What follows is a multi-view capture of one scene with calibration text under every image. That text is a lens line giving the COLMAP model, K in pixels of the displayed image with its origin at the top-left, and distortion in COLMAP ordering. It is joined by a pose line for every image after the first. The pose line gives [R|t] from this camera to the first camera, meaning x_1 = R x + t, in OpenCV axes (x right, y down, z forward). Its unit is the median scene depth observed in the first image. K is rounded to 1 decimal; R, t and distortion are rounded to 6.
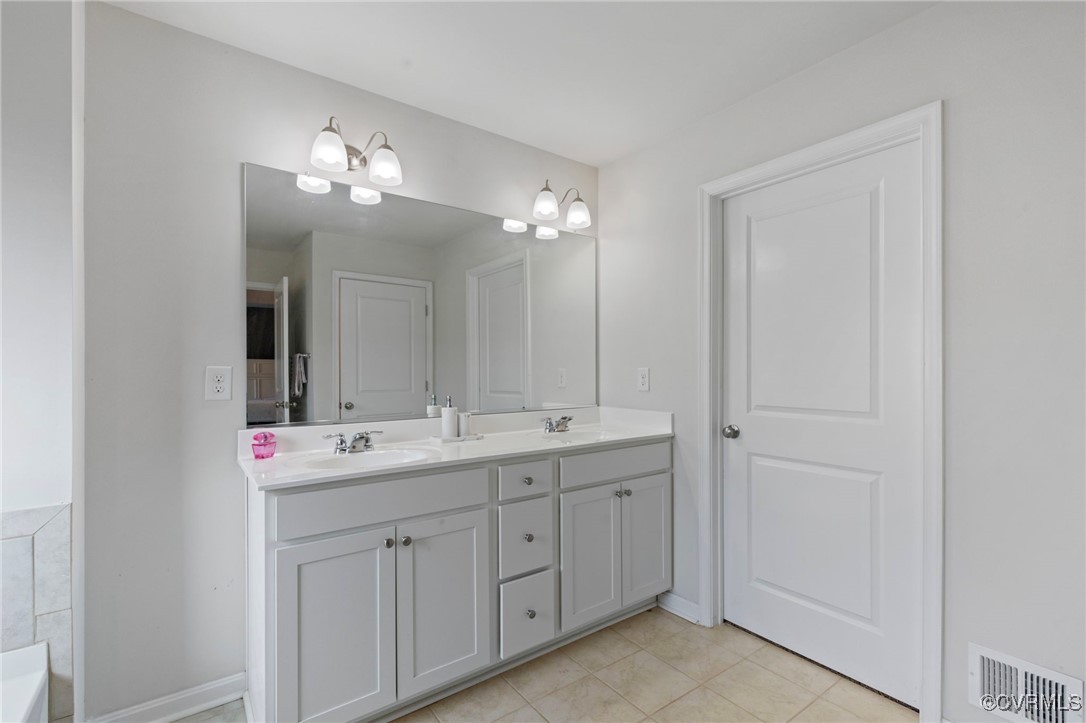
lens RADIAL K [[491.8, 0, 549.1], [0, 491.8, 369.2], [0, 0, 1]] dist [0.002035, 0.000686]
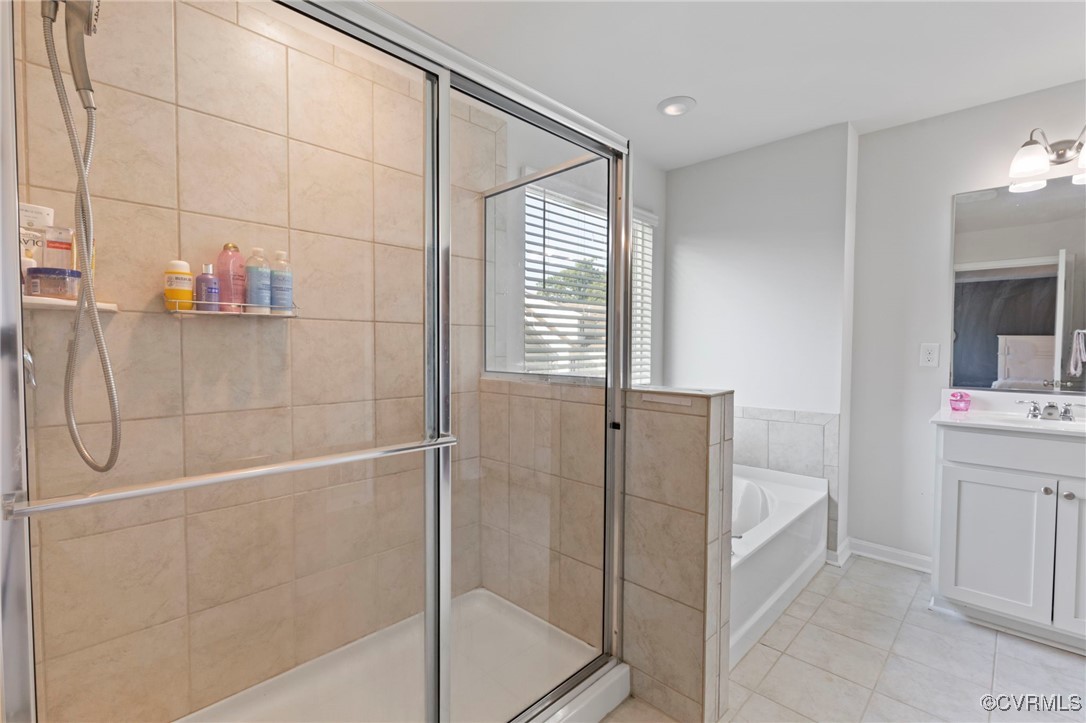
lens RADIAL K [[491.8, 0, 546.1], [0, 491.8, 361.3], [0, 0, 1]] dist [0.002035, 0.000686]
pose [[0.169421, 0.035868, -0.984891, 0.616740], [-0.007319, 0.999356, 0.035136, 0.003794], [0.985517, 0.001256, 0.169574, -0.393062]]
